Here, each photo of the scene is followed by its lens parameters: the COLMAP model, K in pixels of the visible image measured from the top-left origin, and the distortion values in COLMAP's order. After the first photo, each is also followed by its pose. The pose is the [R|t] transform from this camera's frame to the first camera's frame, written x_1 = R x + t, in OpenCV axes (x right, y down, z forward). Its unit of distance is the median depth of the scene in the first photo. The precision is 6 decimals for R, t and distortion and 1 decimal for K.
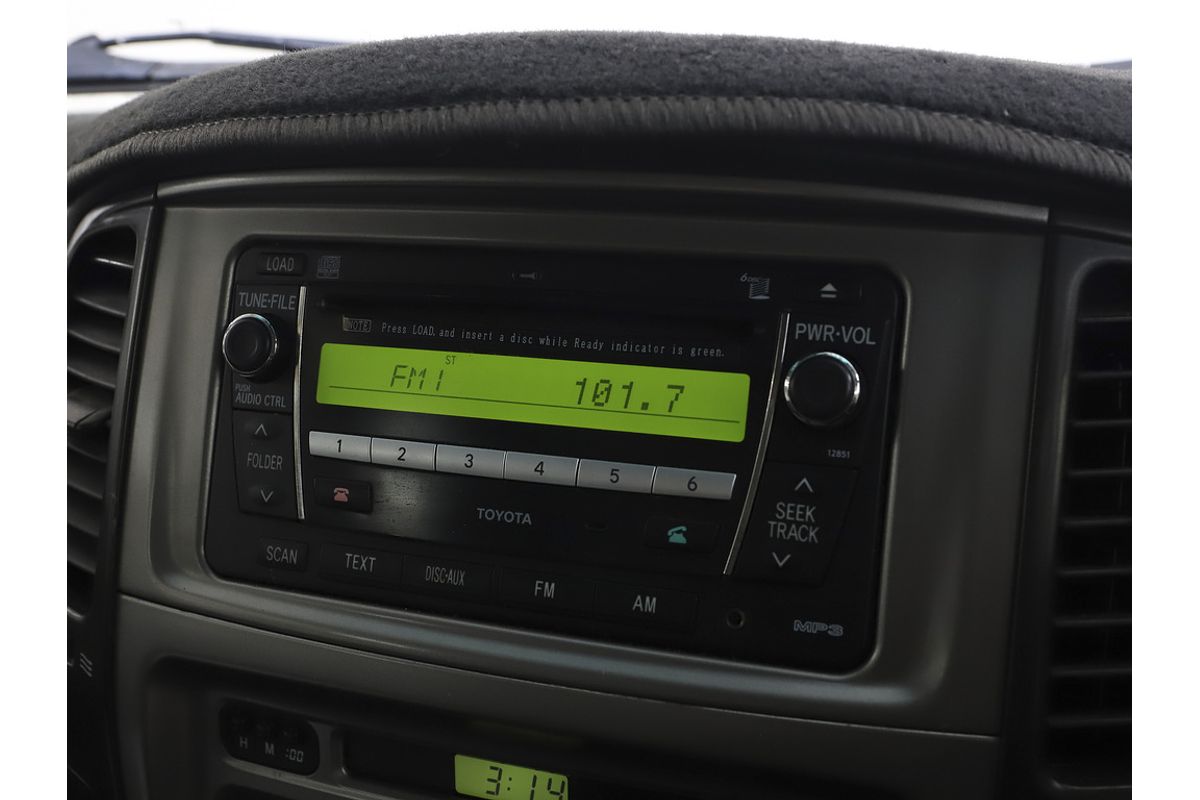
lens RADIAL K [[1406.0, 0, 597.8], [0, 1406.0, 396.6], [0, 0, 1]] dist [-0.004984, 0.000000]
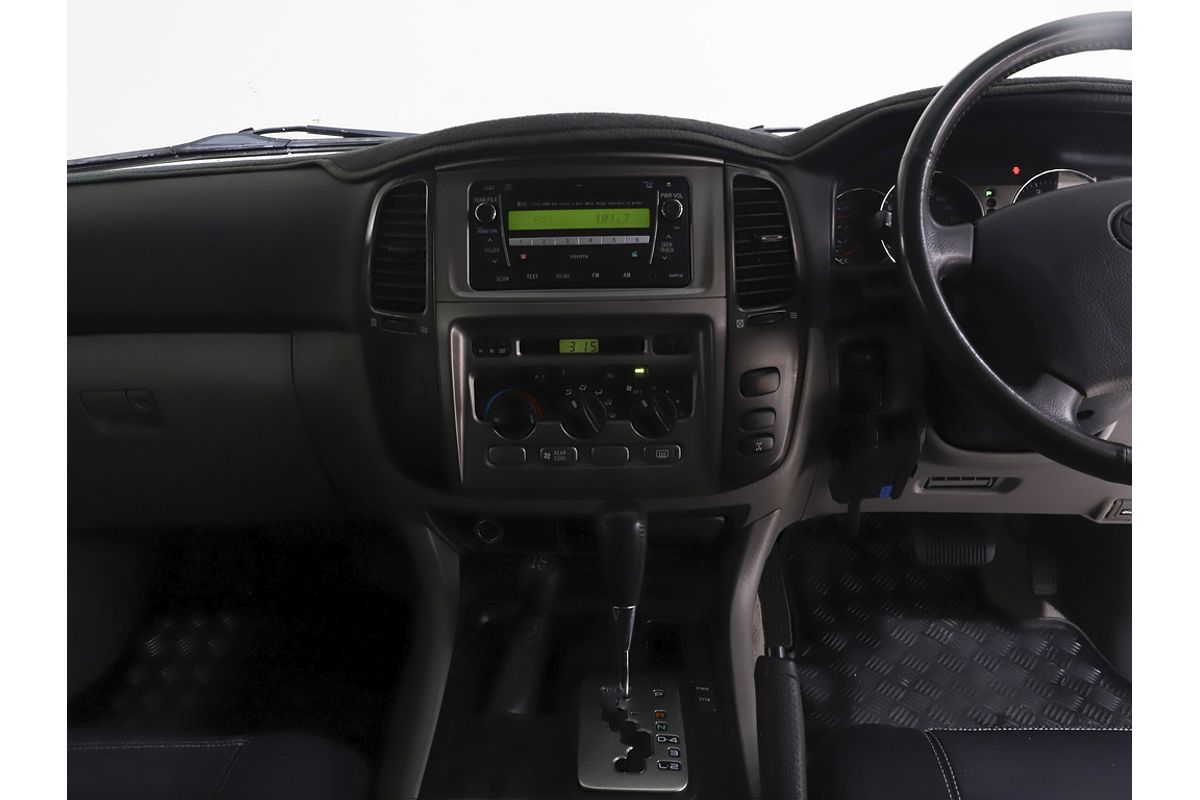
lens RADIAL K [[938.8, 0, 601.9], [0, 938.8, 405.4], [0, 0, 1]] dist [-0.074669, 0.000087]
pose [[0.929076, -0.095994, 0.357215, -0.889814], [0.093313, 0.995328, 0.024776, 0.406760], [-0.357925, 0.010314, 0.933693, -1.153942]]
